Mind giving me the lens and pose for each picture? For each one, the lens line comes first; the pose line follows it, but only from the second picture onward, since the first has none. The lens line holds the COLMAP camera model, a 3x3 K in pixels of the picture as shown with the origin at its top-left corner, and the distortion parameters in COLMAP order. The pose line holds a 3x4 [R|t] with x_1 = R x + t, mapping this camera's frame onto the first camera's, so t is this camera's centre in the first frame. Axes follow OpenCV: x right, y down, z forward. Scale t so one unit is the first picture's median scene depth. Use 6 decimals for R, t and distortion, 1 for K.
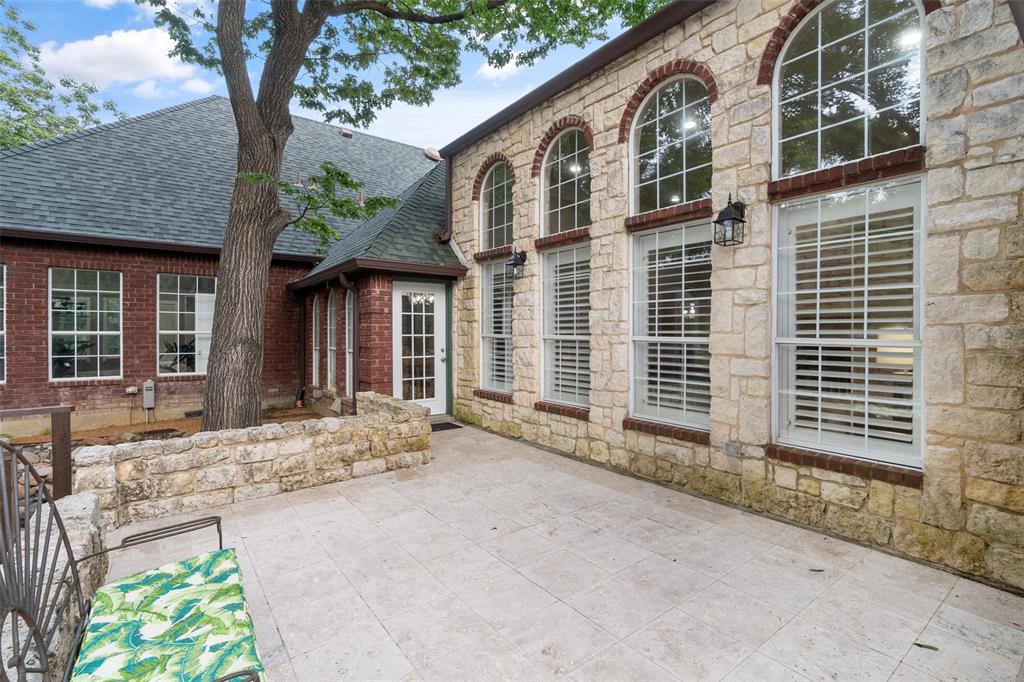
lens RADIAL K [[468.1, 0, 514.4], [0, 468.1, 337.7], [0, 0, 1]] dist [-0.000397, -0.000005]
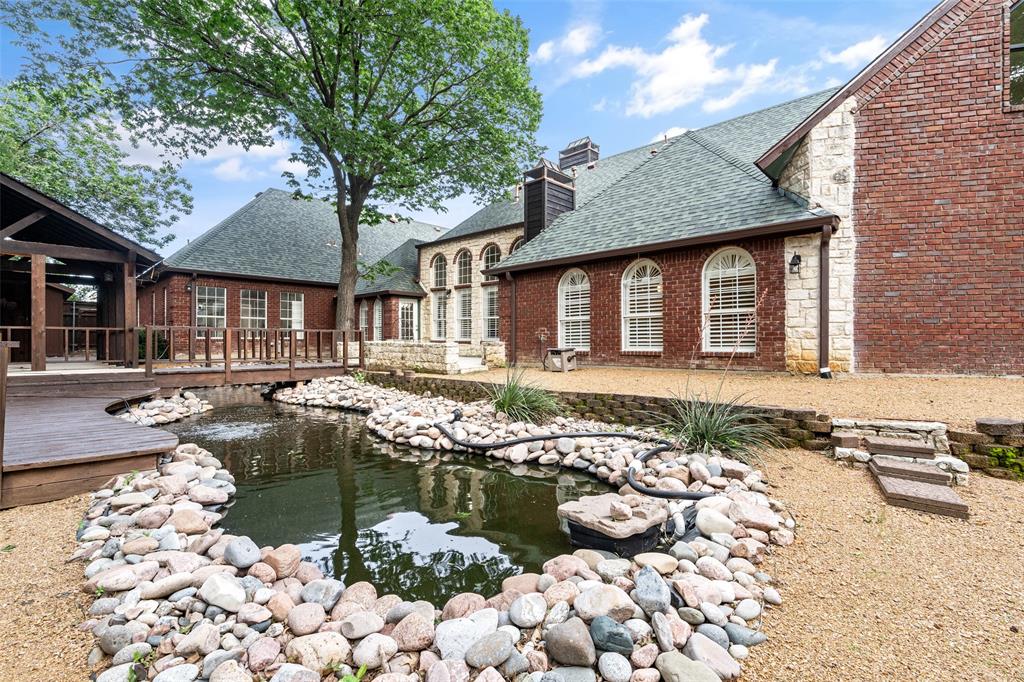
lens RADIAL K [[495.3, 0, 512.9], [0, 495.3, 342.3], [0, 0, 1]] dist [0.000870, 0.000025]
pose [[0.985344, 0.001540, 0.170572, -0.105993], [0.000395, 0.999936, -0.011311, 0.156711], [-0.170578, 0.011212, 0.985280, -1.840999]]
